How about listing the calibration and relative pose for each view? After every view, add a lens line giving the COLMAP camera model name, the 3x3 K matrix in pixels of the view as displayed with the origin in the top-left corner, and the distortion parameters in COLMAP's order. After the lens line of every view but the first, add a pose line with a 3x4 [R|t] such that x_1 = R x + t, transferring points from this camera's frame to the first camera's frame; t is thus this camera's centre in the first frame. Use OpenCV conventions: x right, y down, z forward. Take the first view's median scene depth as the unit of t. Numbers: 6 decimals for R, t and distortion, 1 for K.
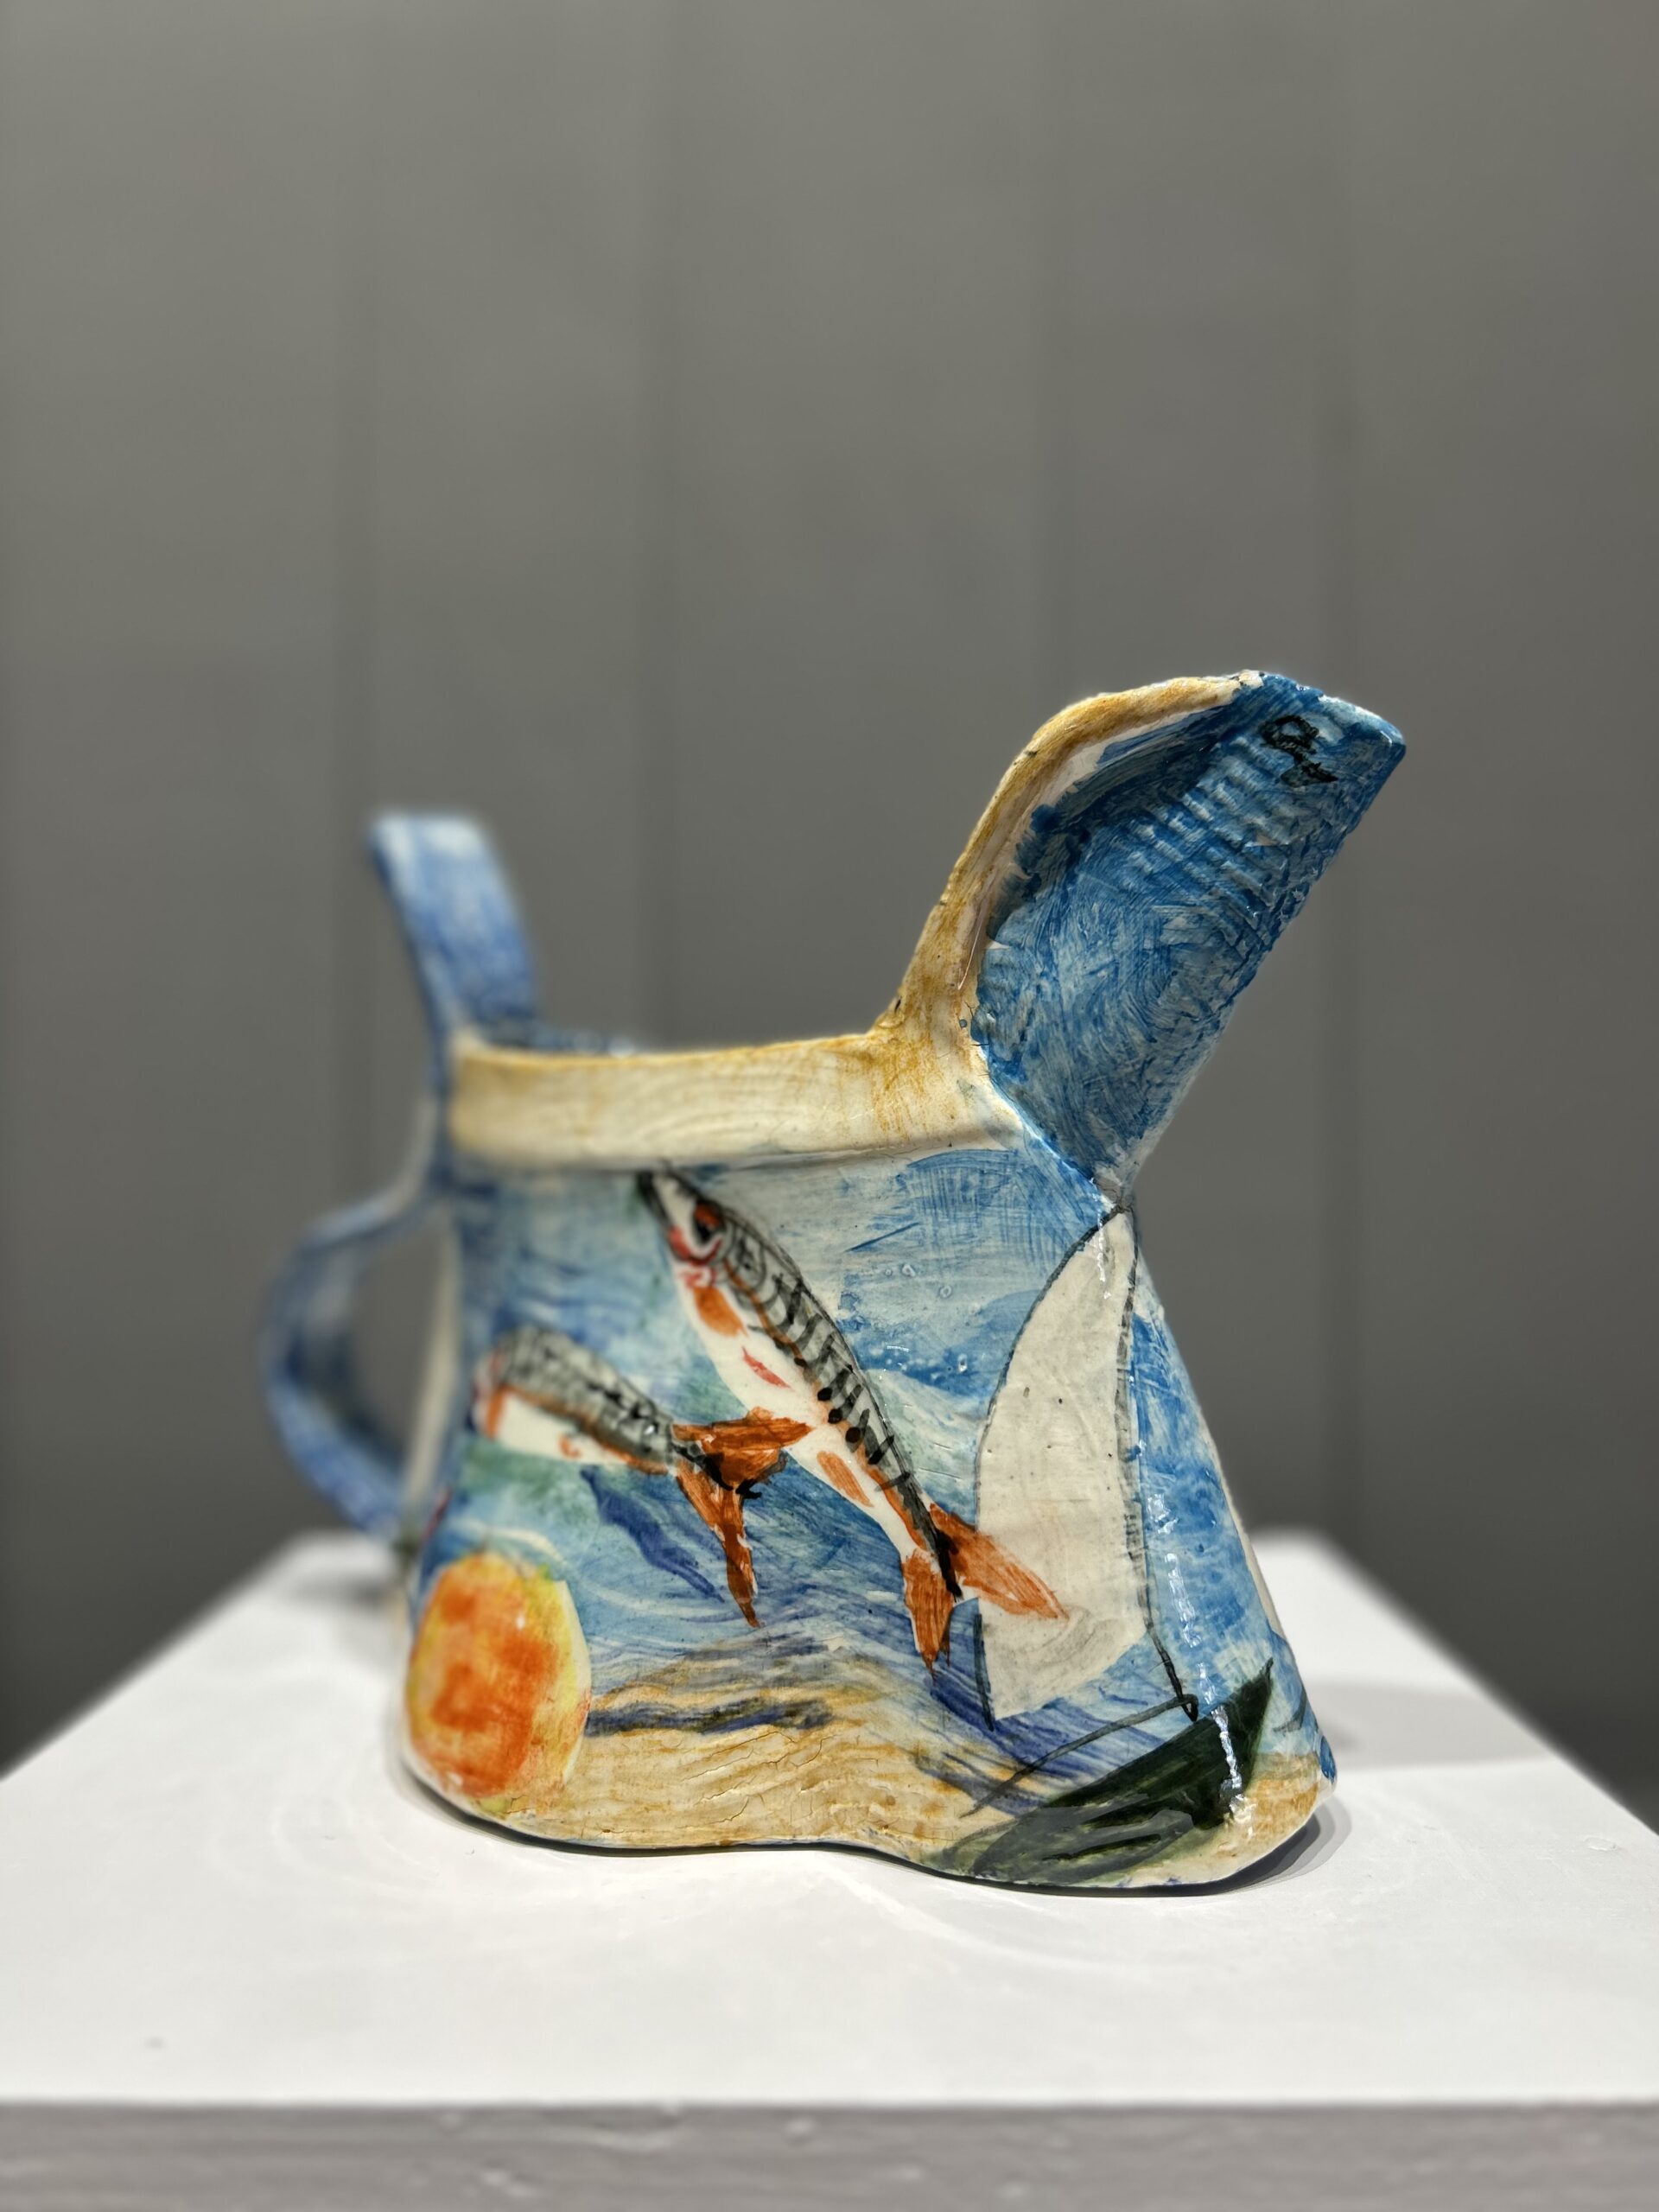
lens RADIAL K [[1704.3, 0, 829.5], [0, 1704.3, 1106.0], [0, 0, 1]] dist [0.083070, -0.301803]
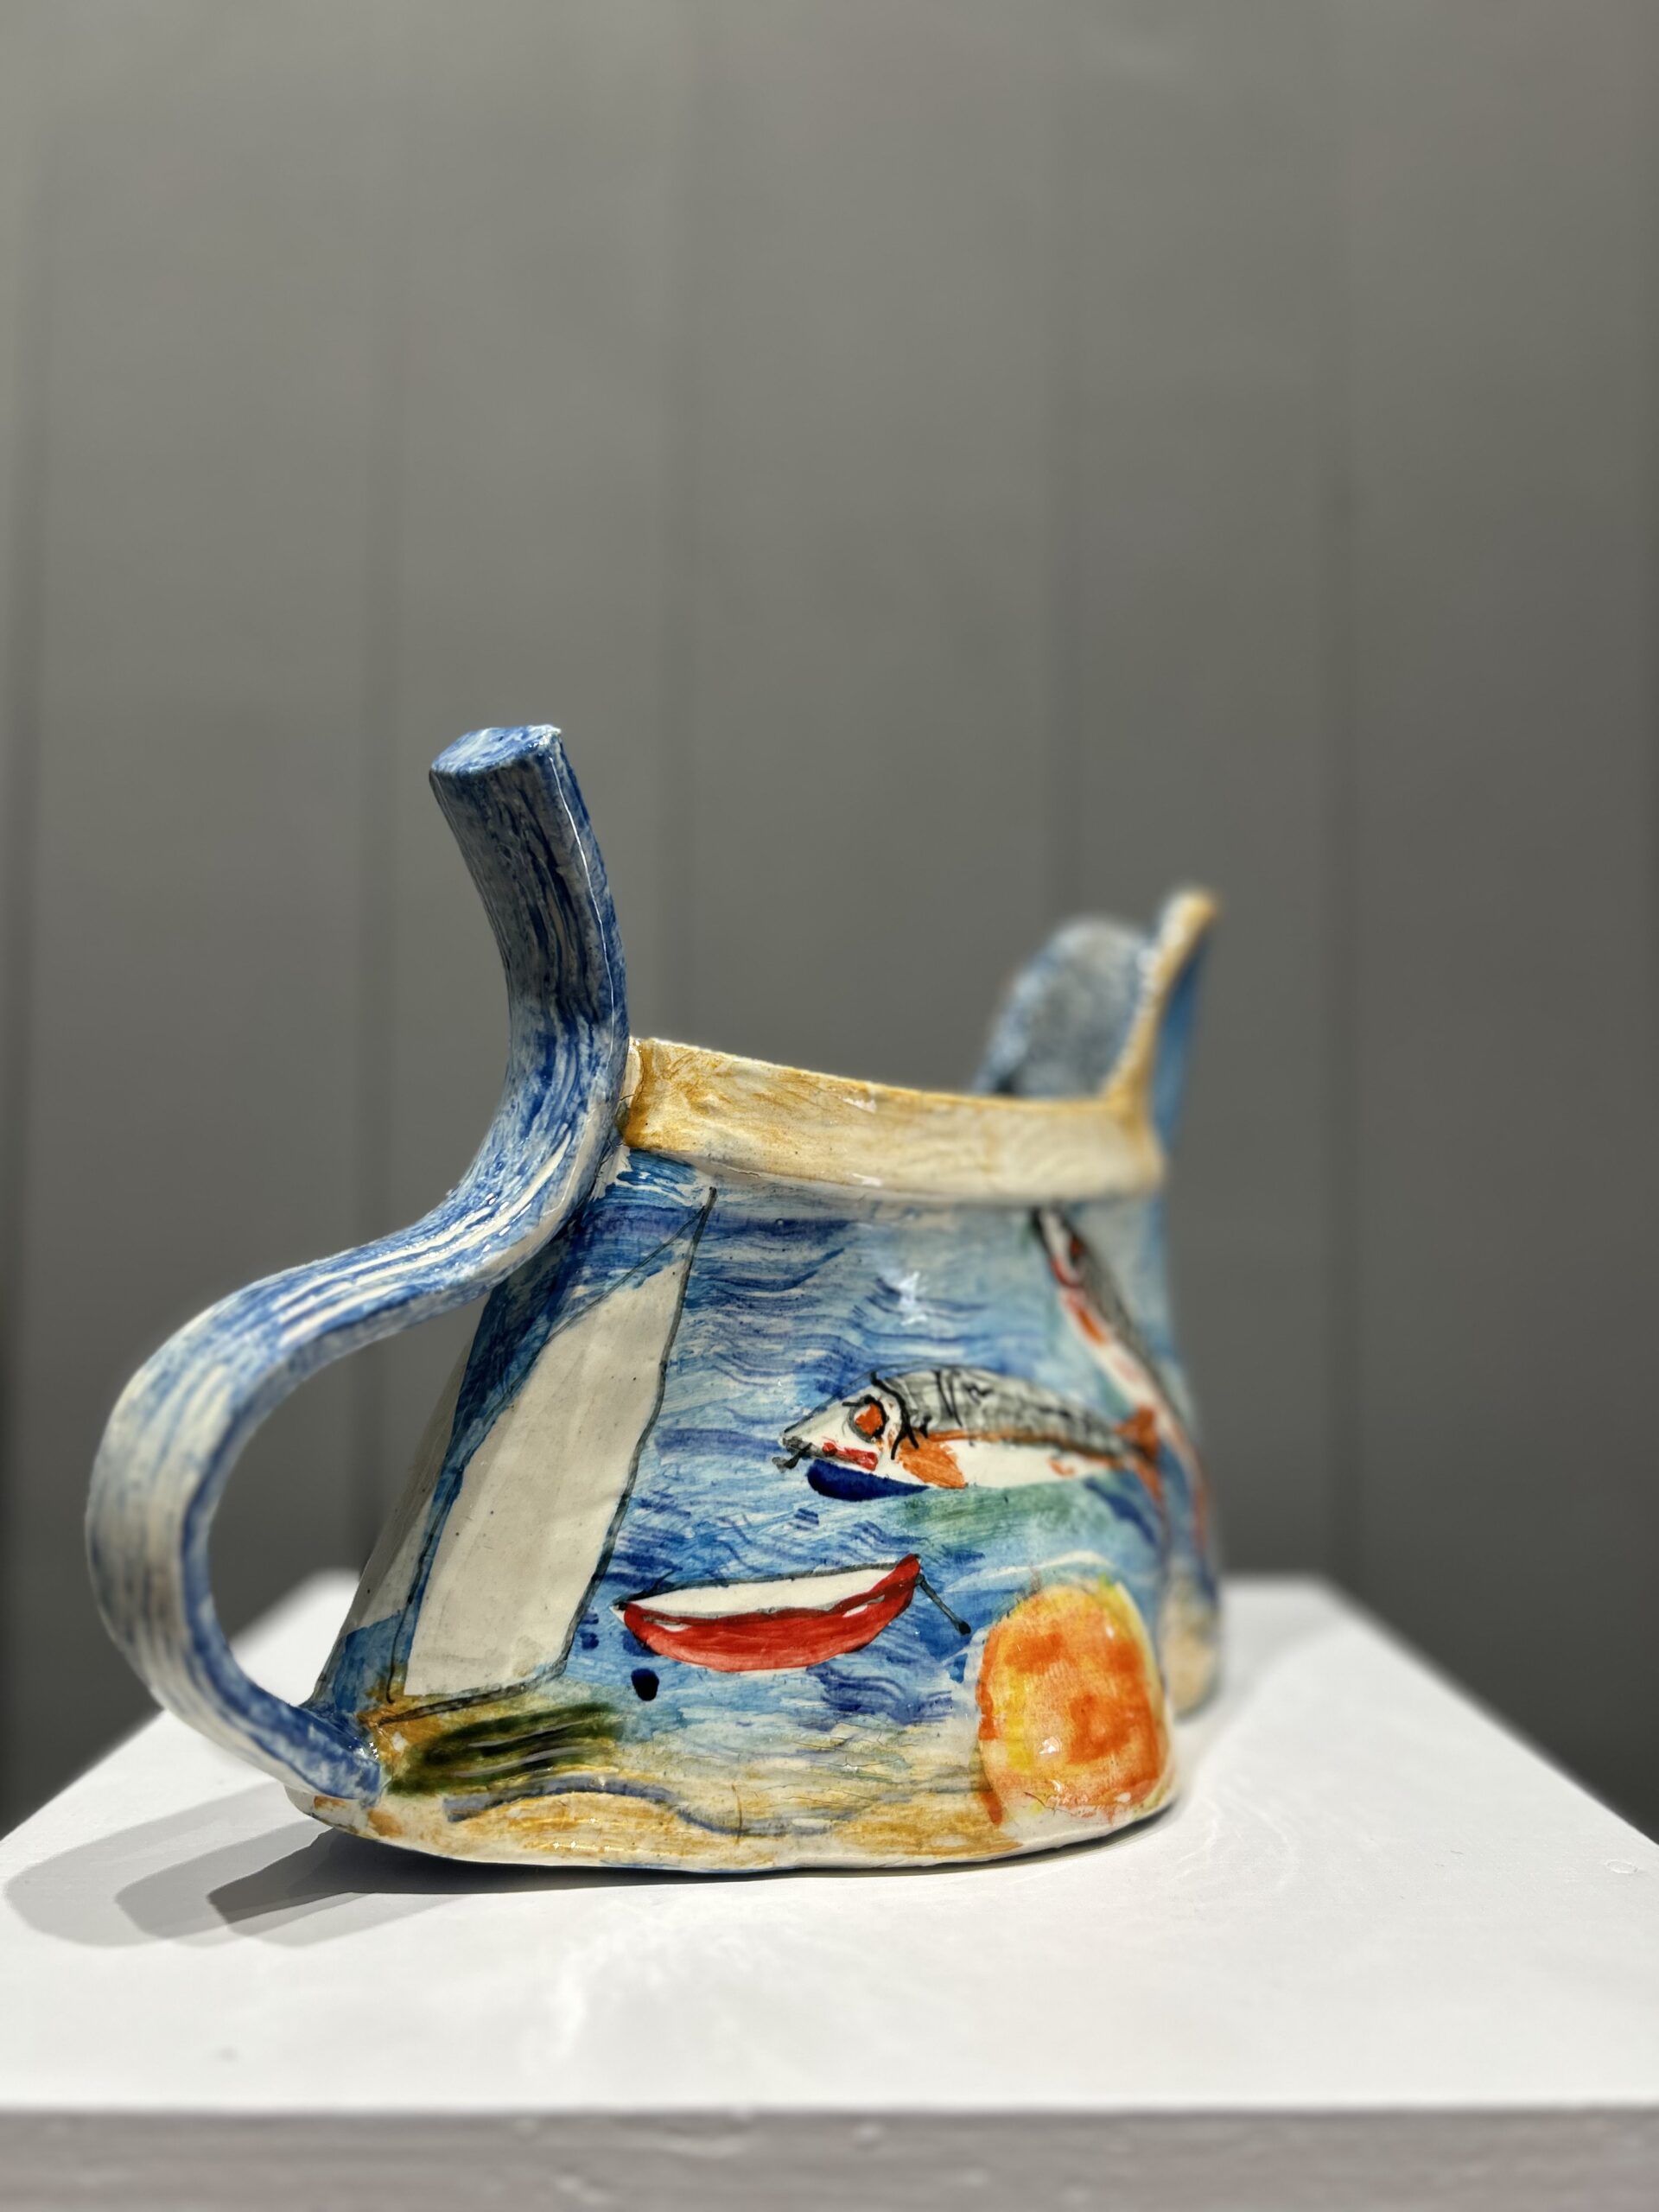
lens RADIAL K [[1704.3, 0, 829.5], [0, 1704.3, 1106.0], [0, 0, 1]] dist [0.083070, -0.301803]
pose [[0.130278, 0.058914, 0.989726, -1.254388], [-0.033213, 0.997932, -0.055031, 0.039420], [-0.990921, -0.025702, 0.131965, 1.024732]]
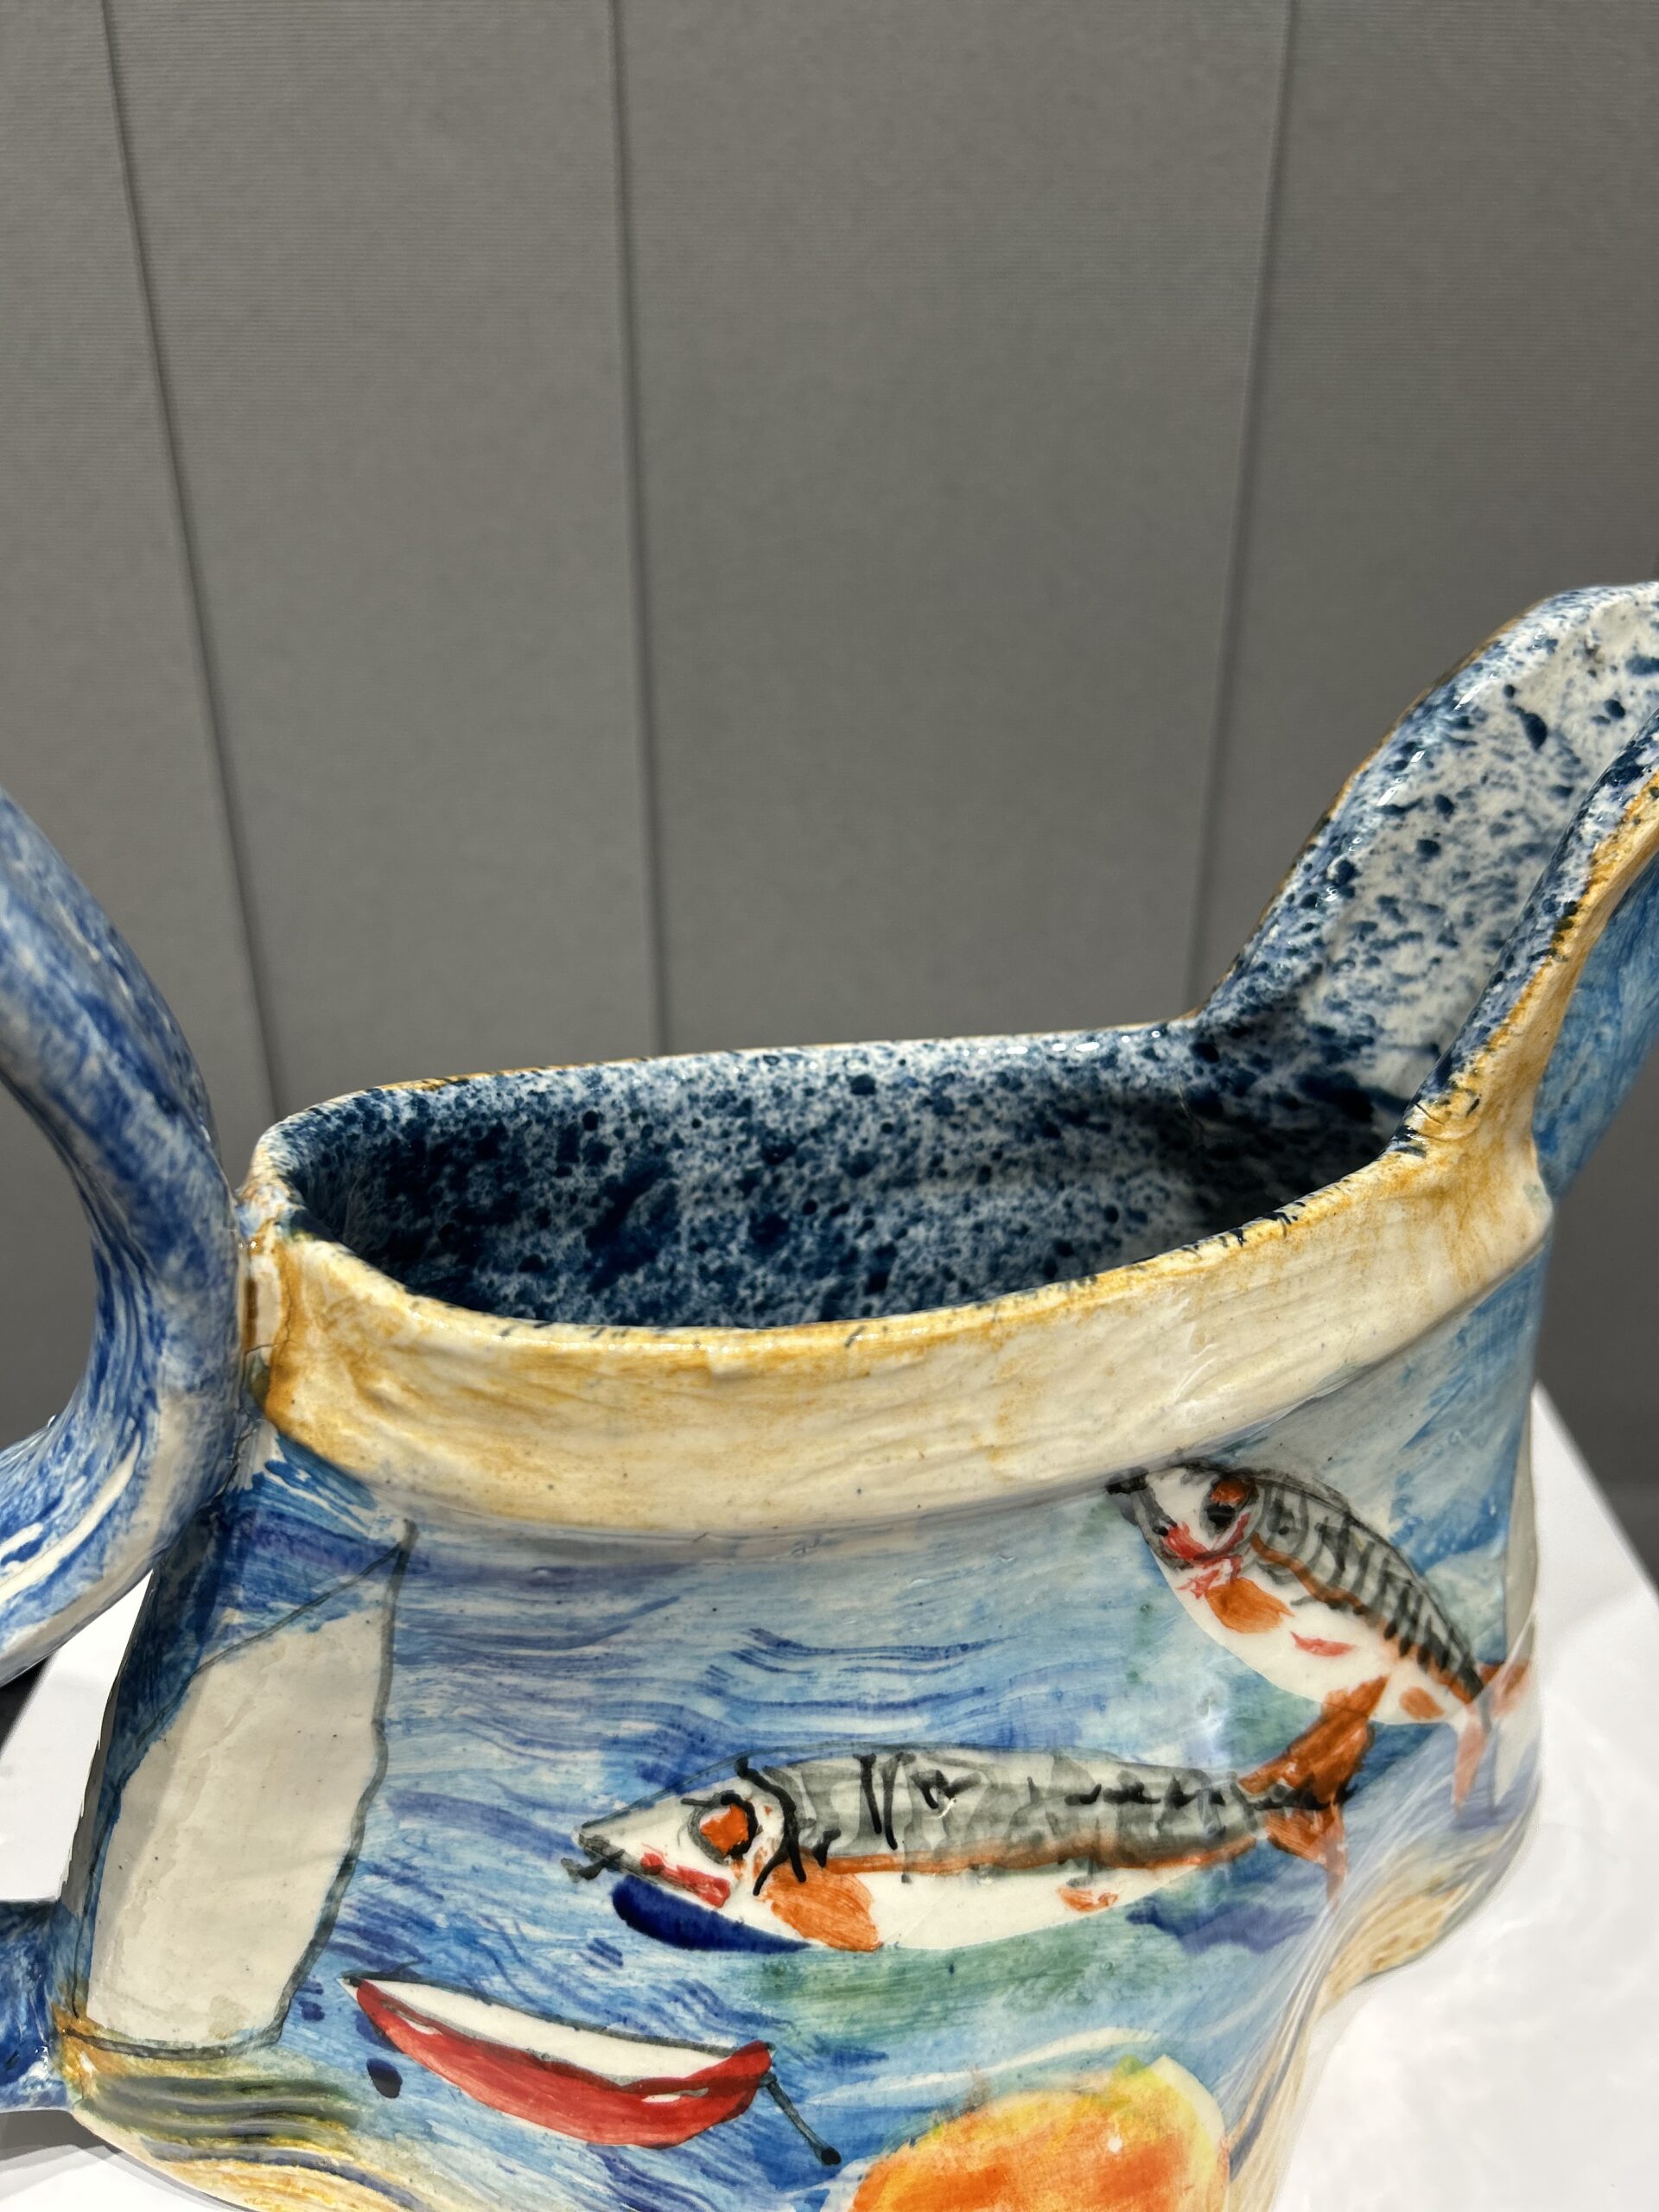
lens RADIAL K [[1732.8, 0, 829.5], [0, 1732.8, 1106.0], [0, 0, 1]] dist [-0.090017, 0.099947]
pose [[0.517613, -0.383206, 0.765003, -0.575262], [-0.024122, 0.887207, 0.460741, -0.346894], [-0.855275, -0.256939, 0.449986, 0.888854]]
